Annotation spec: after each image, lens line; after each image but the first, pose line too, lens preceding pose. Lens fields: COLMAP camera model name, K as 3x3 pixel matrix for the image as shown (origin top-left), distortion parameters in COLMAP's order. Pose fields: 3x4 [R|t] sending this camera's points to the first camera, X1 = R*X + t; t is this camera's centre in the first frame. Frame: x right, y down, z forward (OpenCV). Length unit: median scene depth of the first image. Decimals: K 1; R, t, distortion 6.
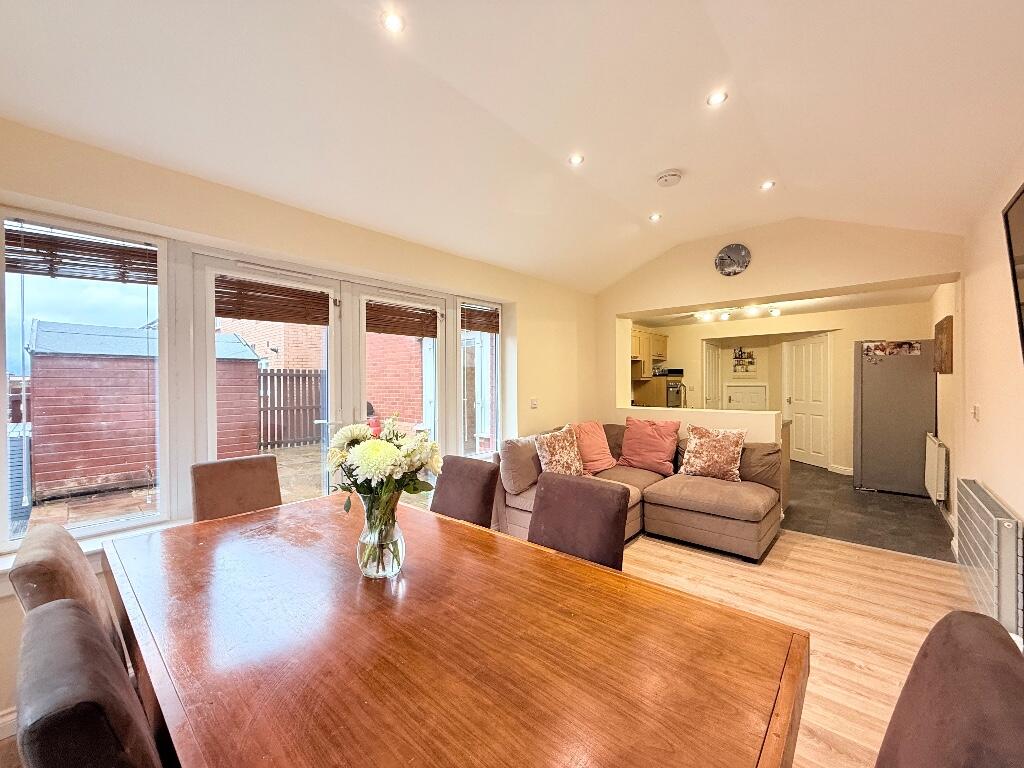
lens RADIAL K [[406.0, 0, 511.6], [0, 406.0, 380.4], [0, 0, 1]] dist [0.007635, -0.000742]
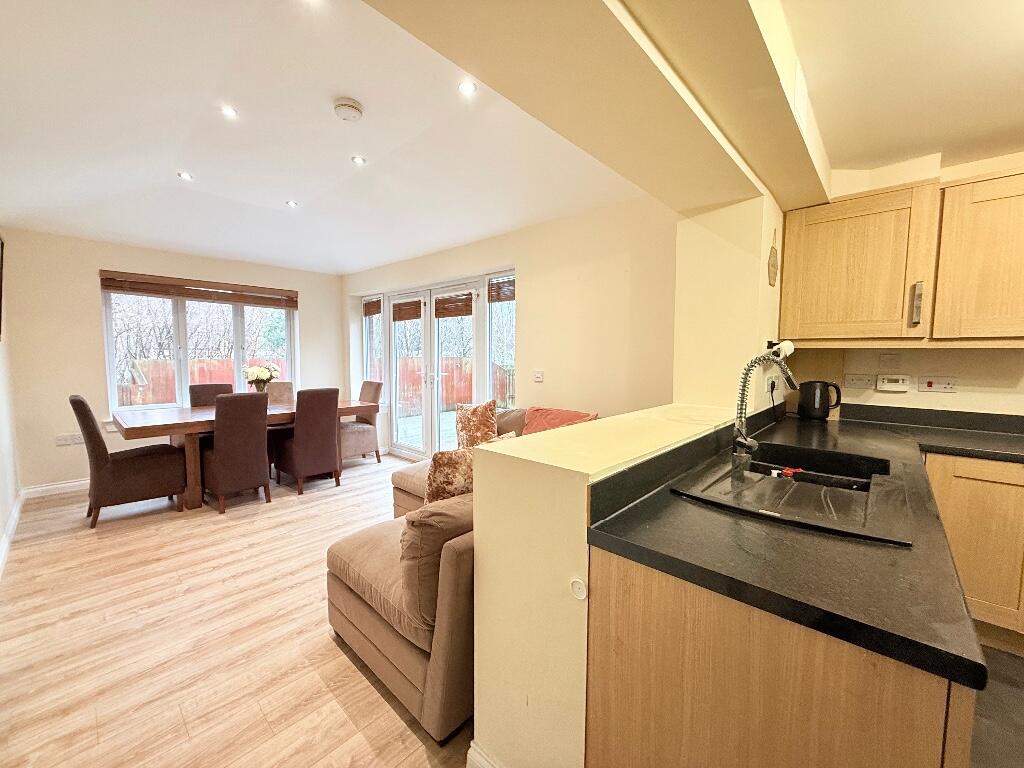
lens RADIAL K [[406.0, 0, 509.3], [0, 406.0, 380.7], [0, 0, 1]] dist [0.007635, -0.000742]
pose [[-0.016745, 0.075085, -0.997037, 1.294303], [-0.001468, 0.997173, 0.075120, 0.002993], [0.999859, 0.002721, -0.016587, 1.375277]]
